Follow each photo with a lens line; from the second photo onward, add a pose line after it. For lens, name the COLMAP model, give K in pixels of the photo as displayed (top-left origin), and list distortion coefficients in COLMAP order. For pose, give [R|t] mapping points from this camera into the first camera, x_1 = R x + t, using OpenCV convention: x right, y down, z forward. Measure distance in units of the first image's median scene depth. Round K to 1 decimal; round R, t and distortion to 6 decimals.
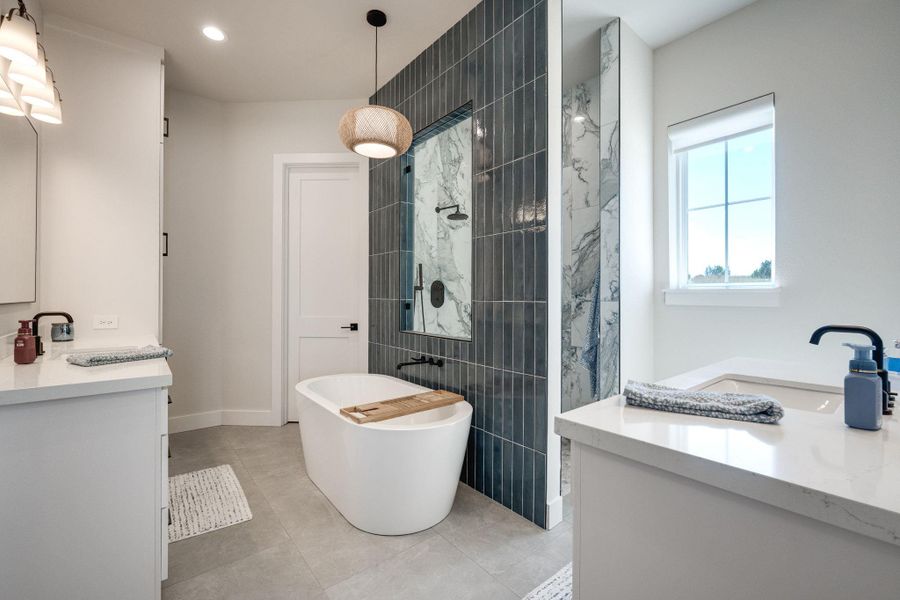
lens RADIAL K [[383.9, 0, 447.9], [0, 383.9, 298.2], [0, 0, 1]] dist [-0.010778, 0.000657]
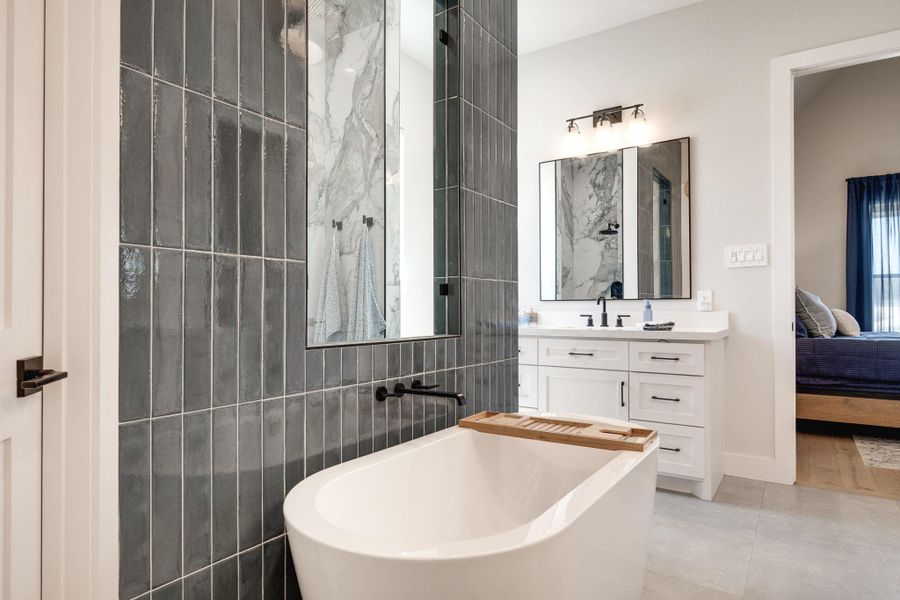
lens RADIAL K [[515.1, 0, 449.4], [0, 515.1, 300.7], [0, 0, 1]] dist [0.001868, 0.000039]
pose [[-0.297088, 0.009800, 0.954800, -0.783610], [-0.000413, 0.999946, -0.010392, 0.055691], [-0.954850, -0.003482, -0.297068, 1.236687]]
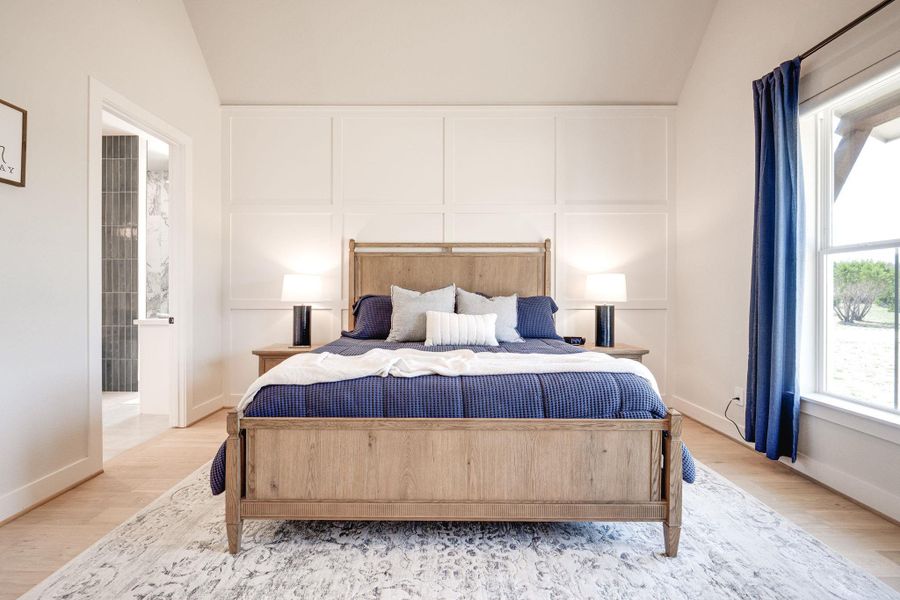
lens RADIAL K [[383.9, 0, 447.9], [0, 383.9, 295.2], [0, 0, 1]] dist [-0.010778, 0.000657]
pose [[0.628202, -0.004424, 0.778038, -0.286636], [-0.000318, 0.999982, 0.005943, 0.009517], [-0.778050, -0.003981, 0.628189, -1.531542]]
